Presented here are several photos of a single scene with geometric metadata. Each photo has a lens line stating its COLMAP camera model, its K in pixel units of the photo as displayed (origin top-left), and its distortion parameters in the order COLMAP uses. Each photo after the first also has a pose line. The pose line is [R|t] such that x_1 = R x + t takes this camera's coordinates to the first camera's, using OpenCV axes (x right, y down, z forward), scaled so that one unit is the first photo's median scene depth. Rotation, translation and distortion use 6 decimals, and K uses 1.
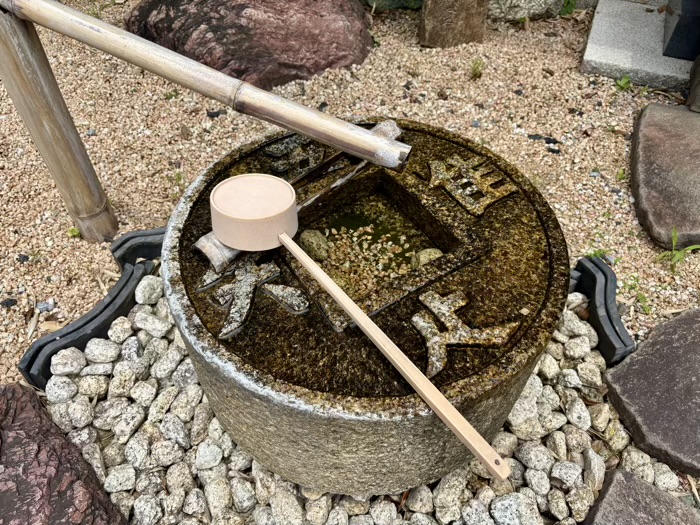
lens RADIAL K [[526.2, 0, 351.0], [0, 526.2, 262.7], [0, 0, 1]] dist [0.044634, -0.045942]
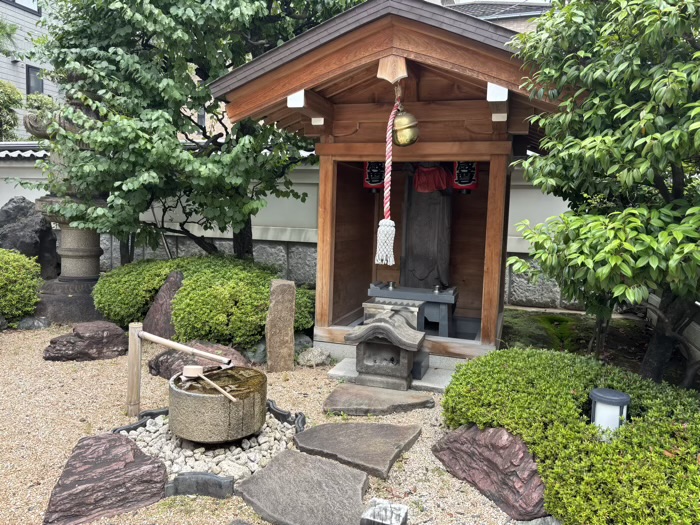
lens RADIAL K [[526.2, 0, 350.1], [0, 526.2, 262.4], [0, 0, 1]] dist [0.044634, -0.045942]
pose [[0.994904, 0.016245, 0.099506, 0.462883], [0.056381, 0.728552, -0.682667, 1.608932], [-0.083585, 0.684798, 0.723923, -2.034783]]
